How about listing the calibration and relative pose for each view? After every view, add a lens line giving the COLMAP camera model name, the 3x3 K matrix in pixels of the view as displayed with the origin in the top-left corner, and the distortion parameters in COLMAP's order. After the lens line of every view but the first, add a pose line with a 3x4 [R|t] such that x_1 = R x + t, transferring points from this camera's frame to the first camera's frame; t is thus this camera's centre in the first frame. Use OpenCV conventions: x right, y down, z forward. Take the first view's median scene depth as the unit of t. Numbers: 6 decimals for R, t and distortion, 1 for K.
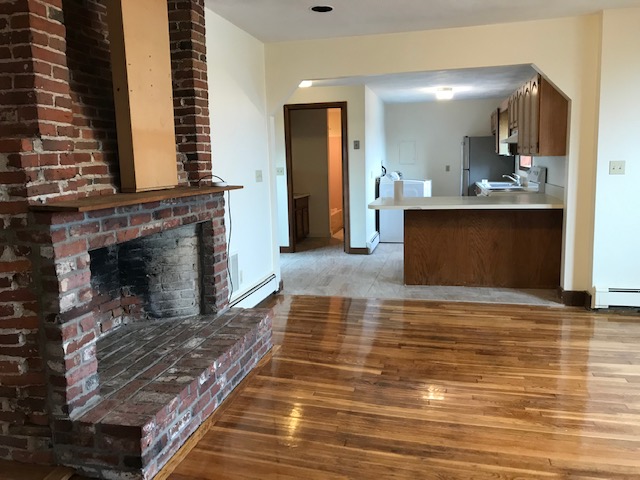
lens RADIAL K [[520.8, 0, 323.8], [0, 520.8, 223.3], [0, 0, 1]] dist [0.065224, -0.109007]
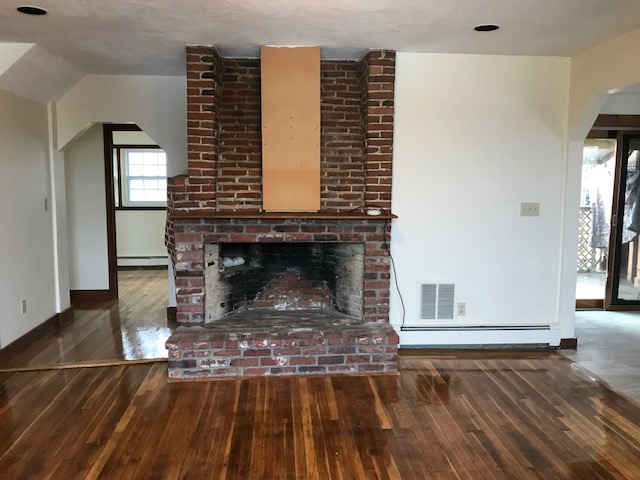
lens RADIAL K [[520.8, 0, 323.8], [0, 520.8, 223.3], [0, 0, 1]] dist [0.065224, -0.109007]
pose [[0.328755, 0.107224, -0.938309, 1.127112], [-0.127671, 0.989460, 0.068337, -0.153850], [0.935746, 0.097328, 0.338979, 0.679769]]
